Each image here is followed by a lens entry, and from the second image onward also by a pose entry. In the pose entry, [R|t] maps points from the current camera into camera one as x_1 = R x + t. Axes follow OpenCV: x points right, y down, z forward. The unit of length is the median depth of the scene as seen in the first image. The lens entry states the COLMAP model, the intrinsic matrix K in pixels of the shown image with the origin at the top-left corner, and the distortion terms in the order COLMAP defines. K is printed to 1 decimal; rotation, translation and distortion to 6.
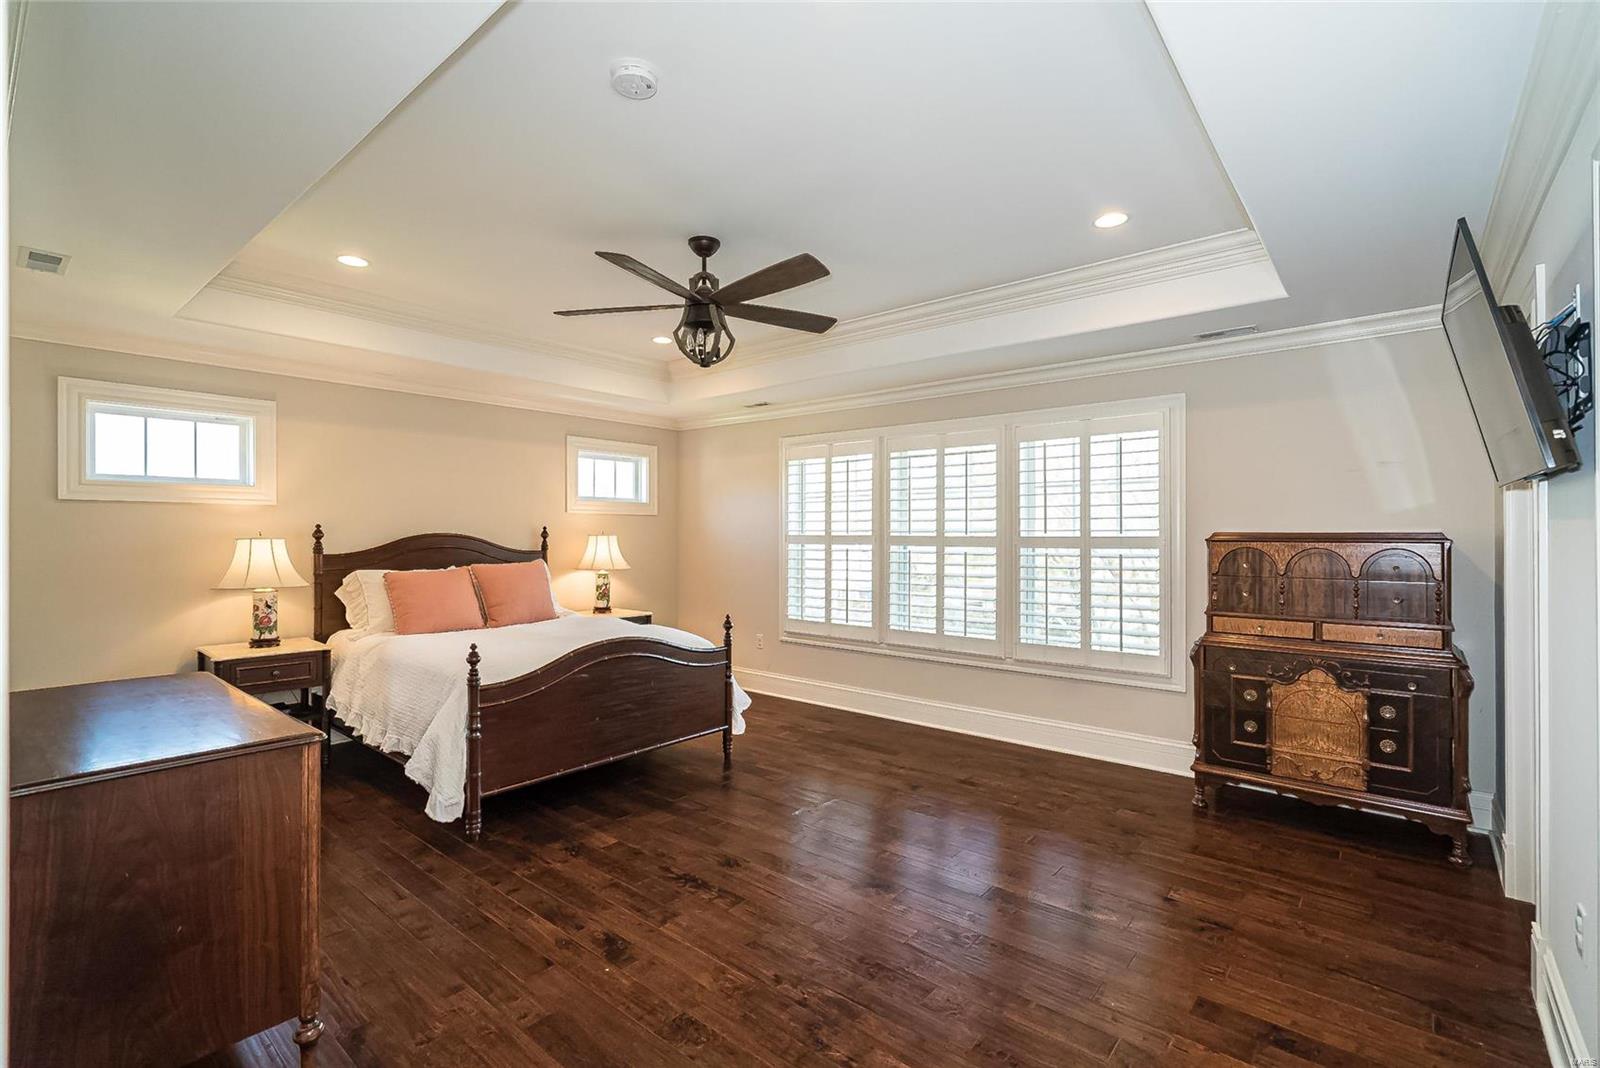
lens RADIAL K [[727.9, 0, 795.5], [0, 727.9, 537.3], [0, 0, 1]] dist [-0.001620, 0.000413]
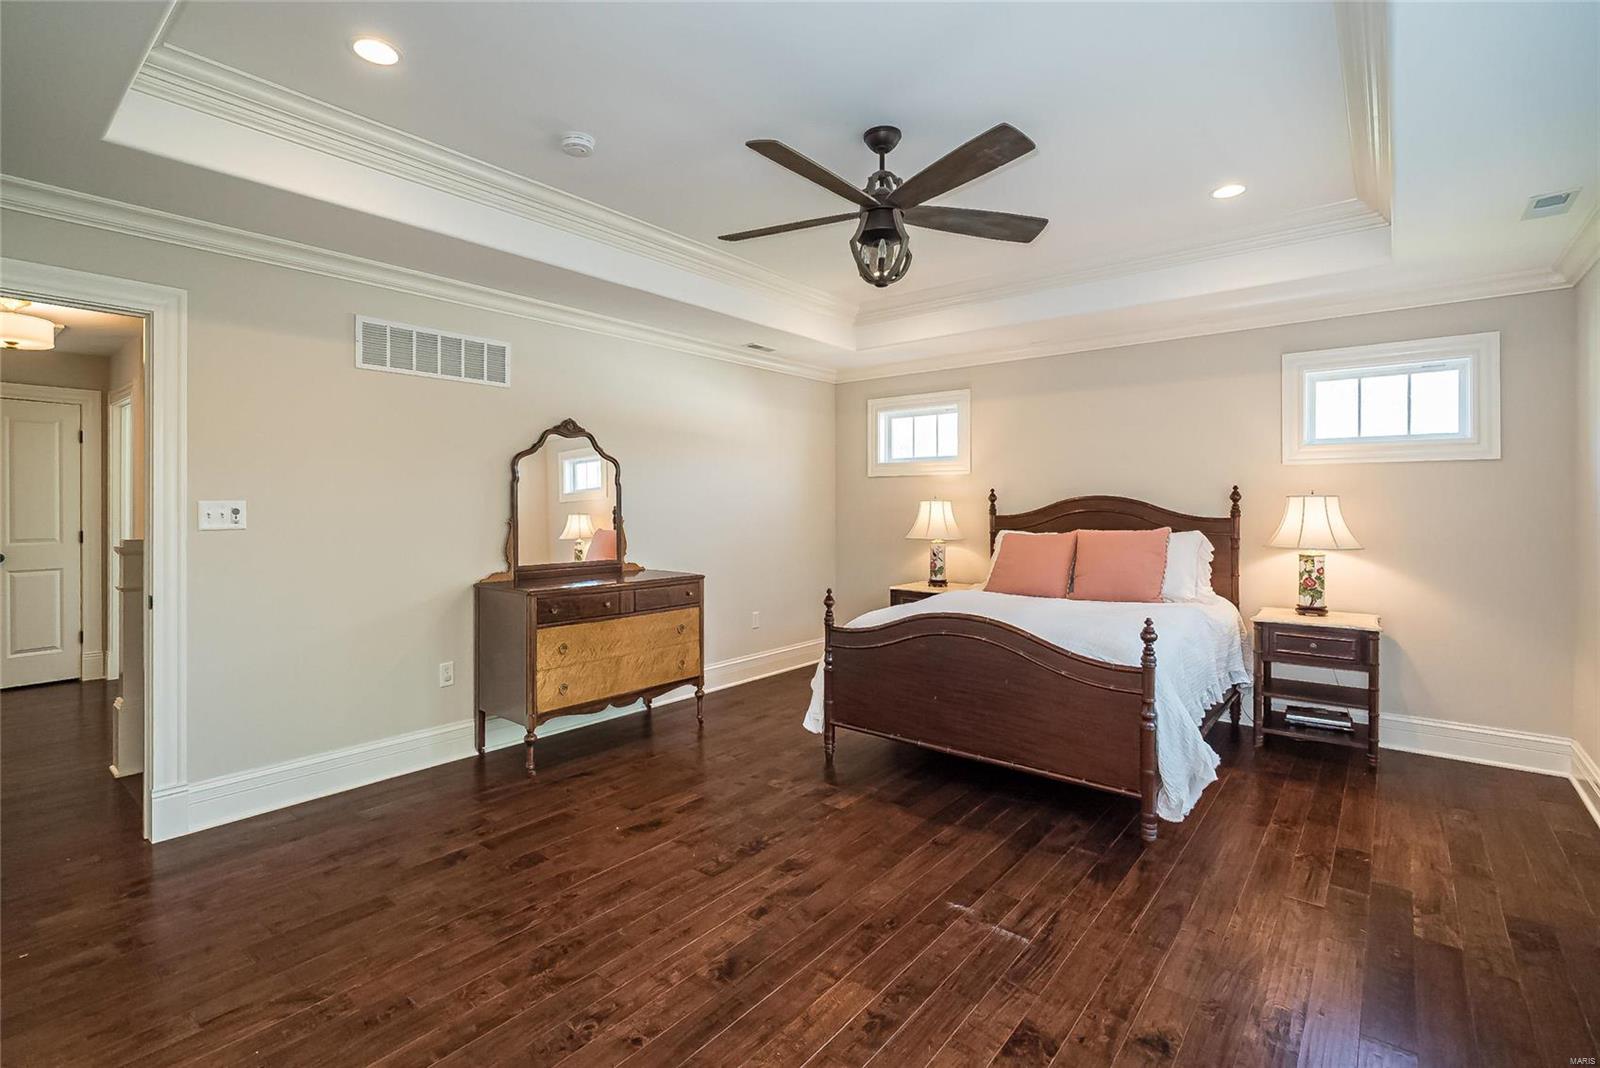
lens RADIAL K [[727.9, 0, 736.4], [0, 727.9, 537.8], [0, 0, 1]] dist [-0.001620, 0.000413]
pose [[-0.028956, 0.053006, -0.998174, 0.516808], [0.002006, 0.998594, 0.052970, -0.002398], [0.999579, -0.000469, -0.029022, 0.628904]]
